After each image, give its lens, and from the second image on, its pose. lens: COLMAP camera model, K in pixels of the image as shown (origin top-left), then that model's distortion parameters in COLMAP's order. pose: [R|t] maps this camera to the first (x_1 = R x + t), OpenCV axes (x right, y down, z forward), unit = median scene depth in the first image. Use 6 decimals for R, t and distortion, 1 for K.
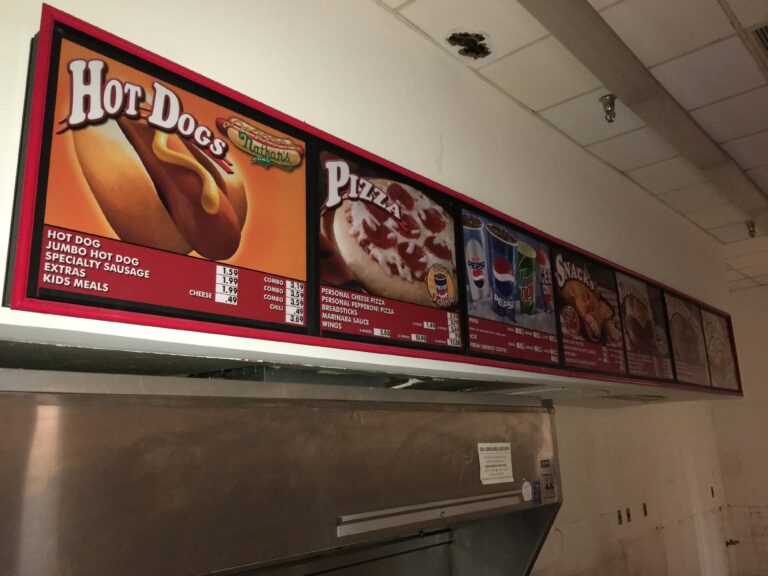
lens RADIAL K [[653.8, 0, 384.0], [0, 653.8, 288.0], [0, 0, 1]] dist [0.001313, -0.162406]
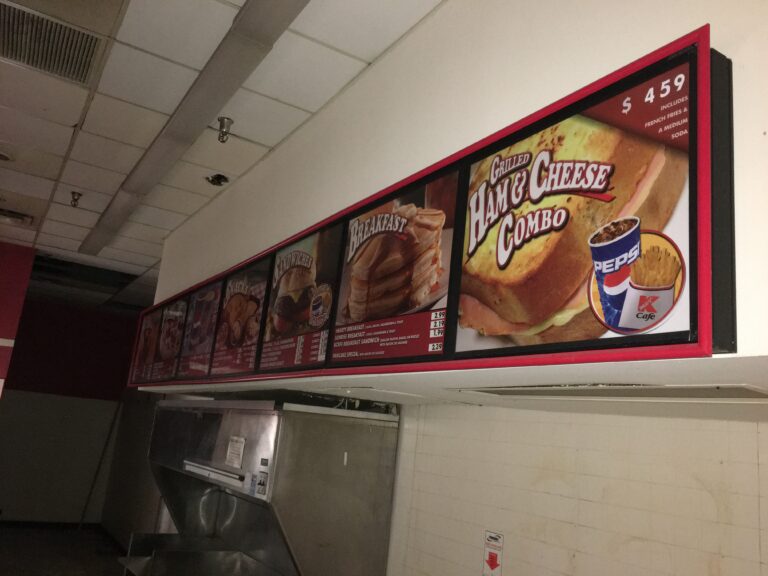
lens RADIAL K [[653.8, 0, 384.0], [0, 653.8, 288.0], [0, 0, 1]] dist [0.001313, -0.162406]
pose [[-0.290107, -0.217635, -0.931919, 1.143129], [0.124586, 0.956922, -0.262257, 0.272078], [0.948850, -0.192187, -0.250495, 1.368664]]
